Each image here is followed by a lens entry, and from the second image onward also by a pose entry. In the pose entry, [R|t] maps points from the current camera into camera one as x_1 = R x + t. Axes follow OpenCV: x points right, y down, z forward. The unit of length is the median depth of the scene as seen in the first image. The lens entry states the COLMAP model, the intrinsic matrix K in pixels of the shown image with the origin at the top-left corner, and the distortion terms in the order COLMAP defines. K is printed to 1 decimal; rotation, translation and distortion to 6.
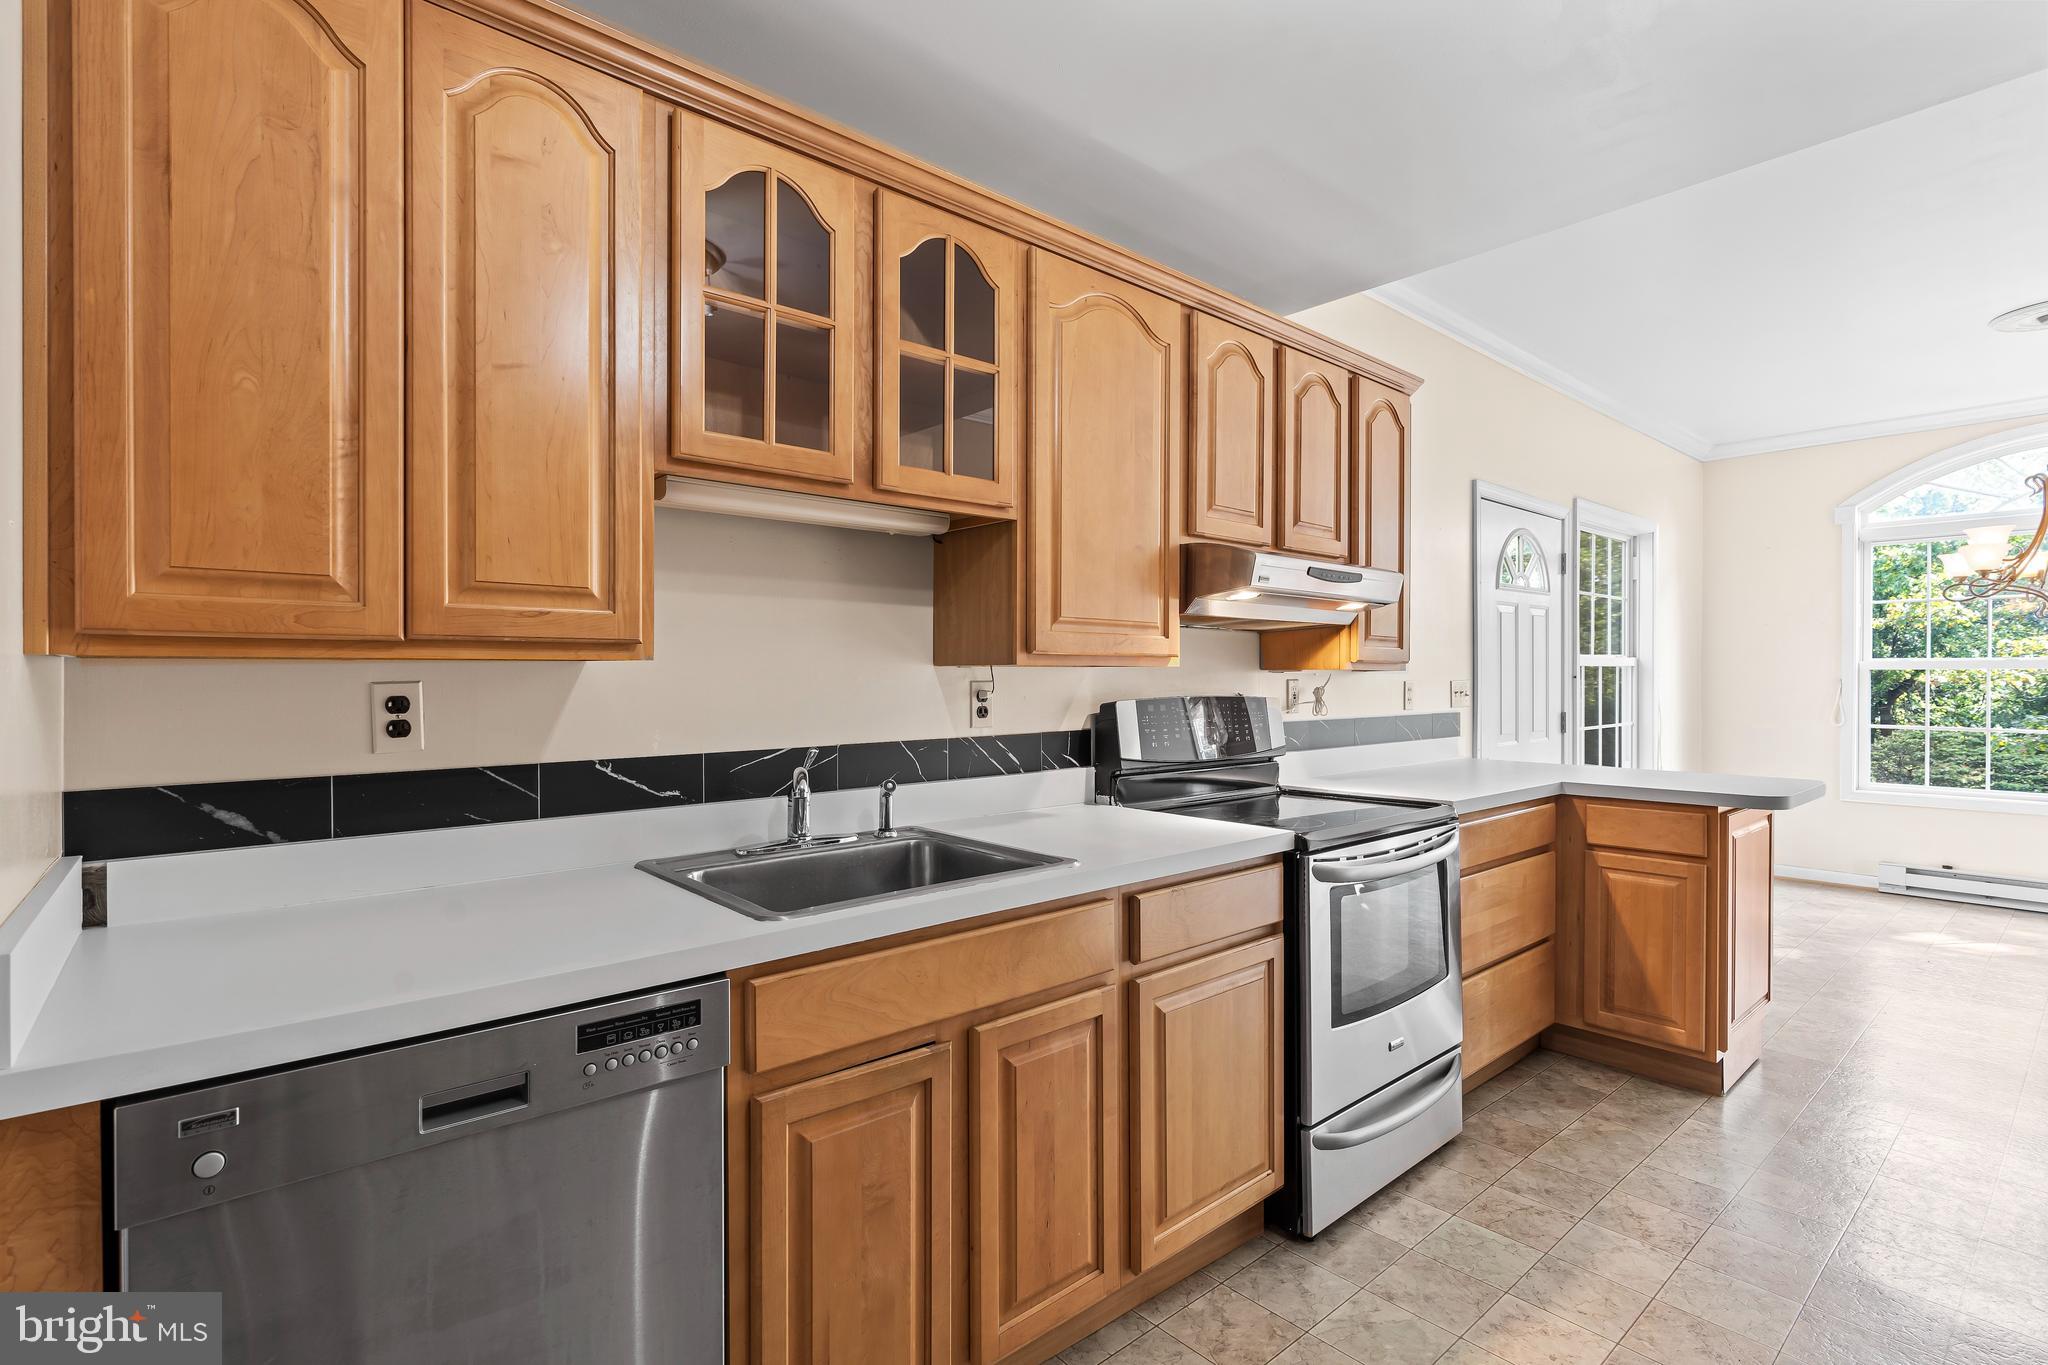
lens RADIAL K [[971.4, 0, 1014.1], [0, 971.4, 687.3], [0, 0, 1]] dist [-0.002983, -0.000106]
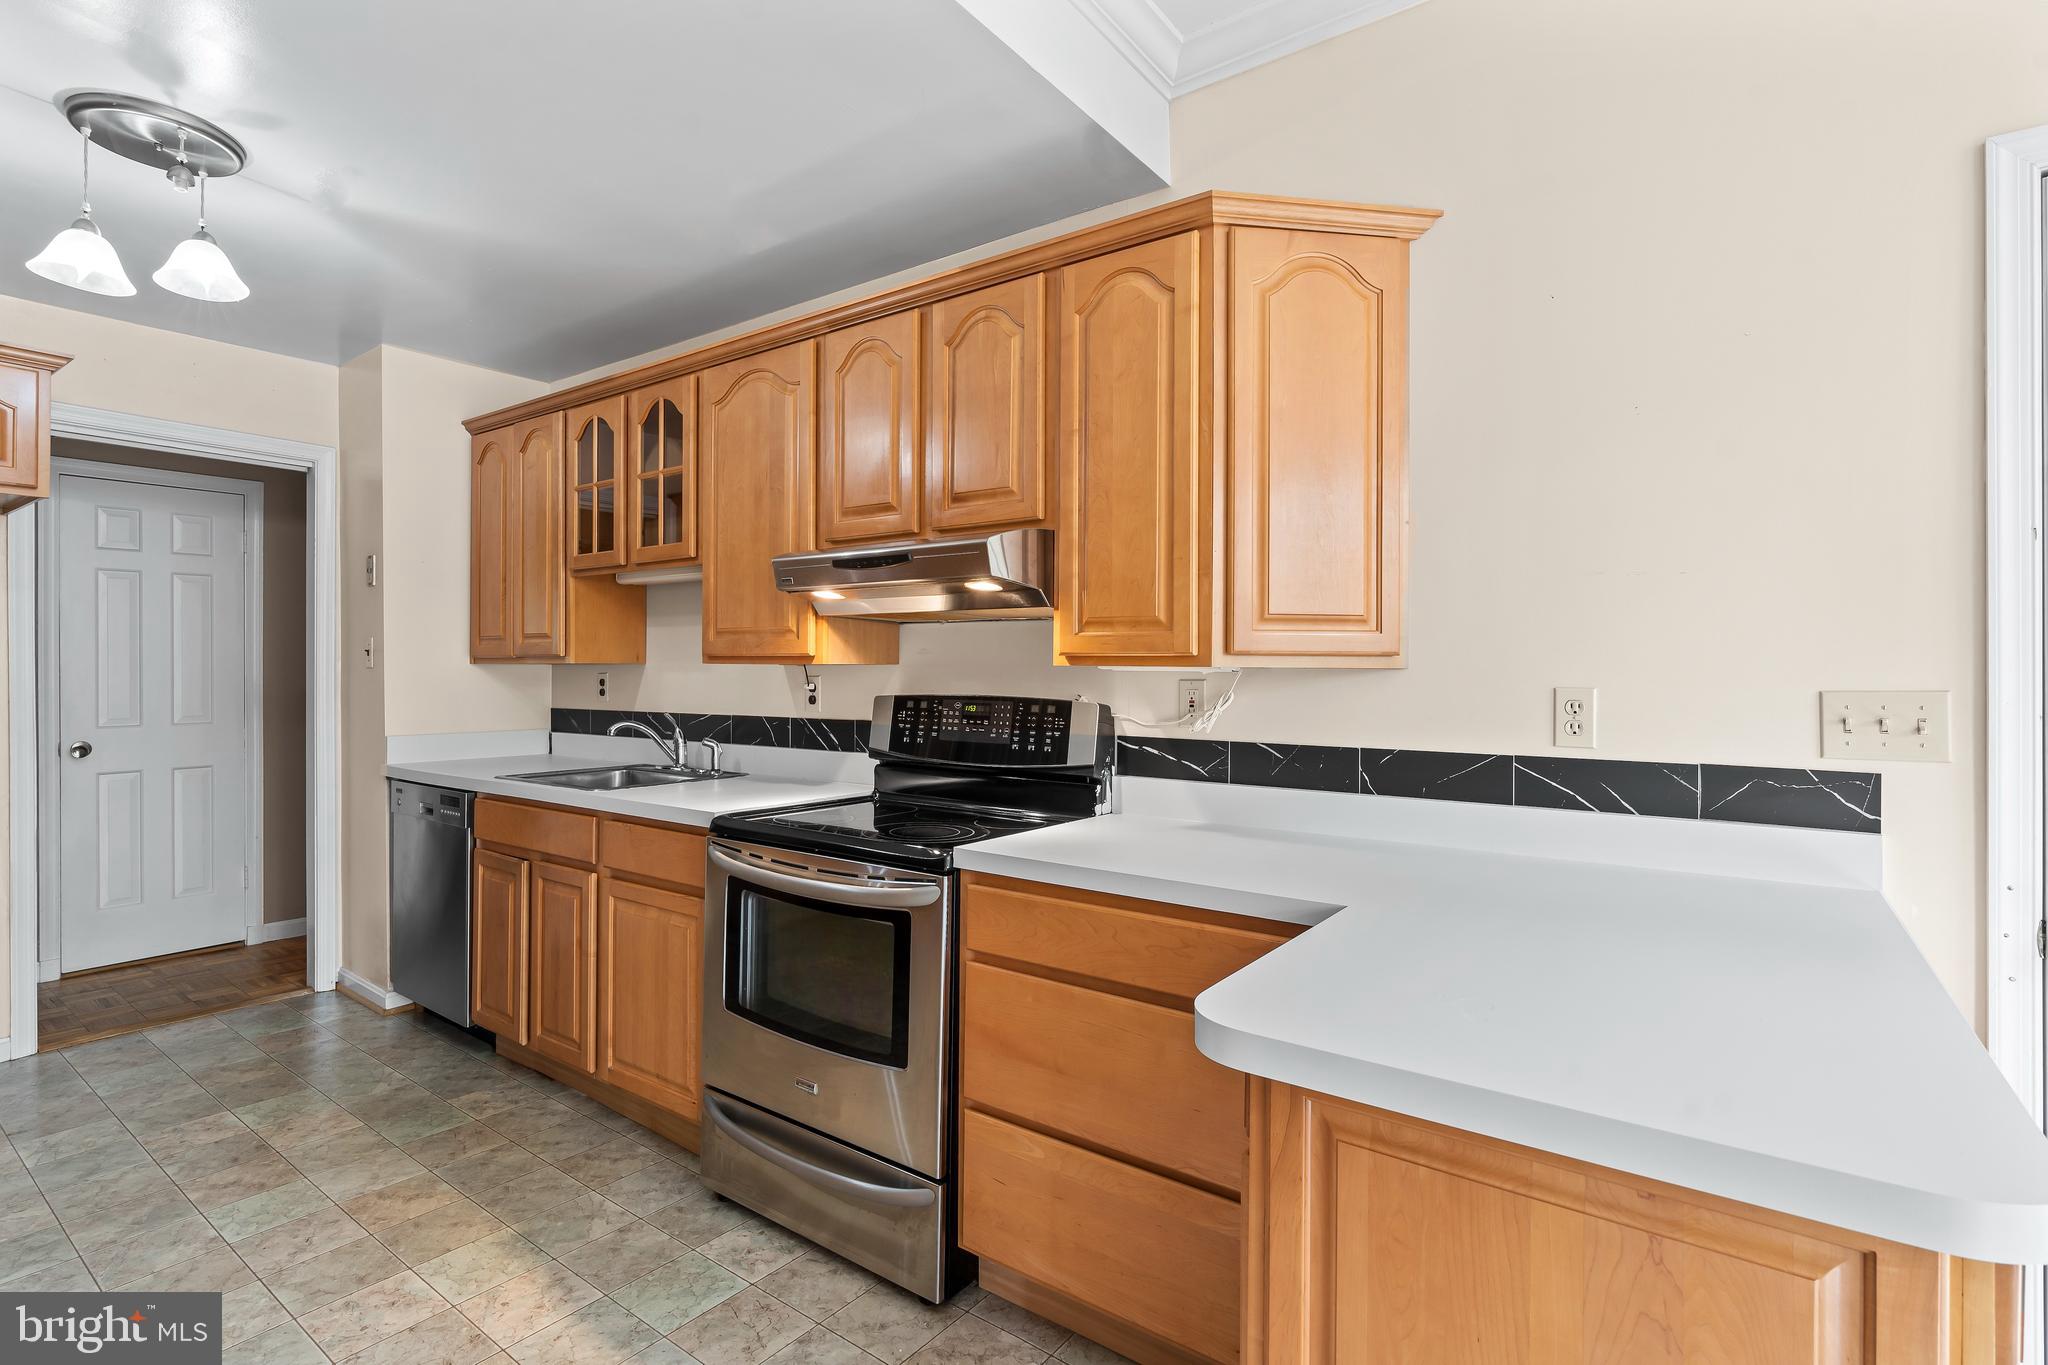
lens RADIAL K [[971.4, 0, 1008.8], [0, 971.4, 670.5], [0, 0, 1]] dist [-0.002983, -0.000106]
pose [[0.211615, 0.003208, -0.977348, 1.423709], [-0.013628, 0.999907, 0.000331, -0.019538], [0.977258, 0.013249, 0.211639, 1.078497]]
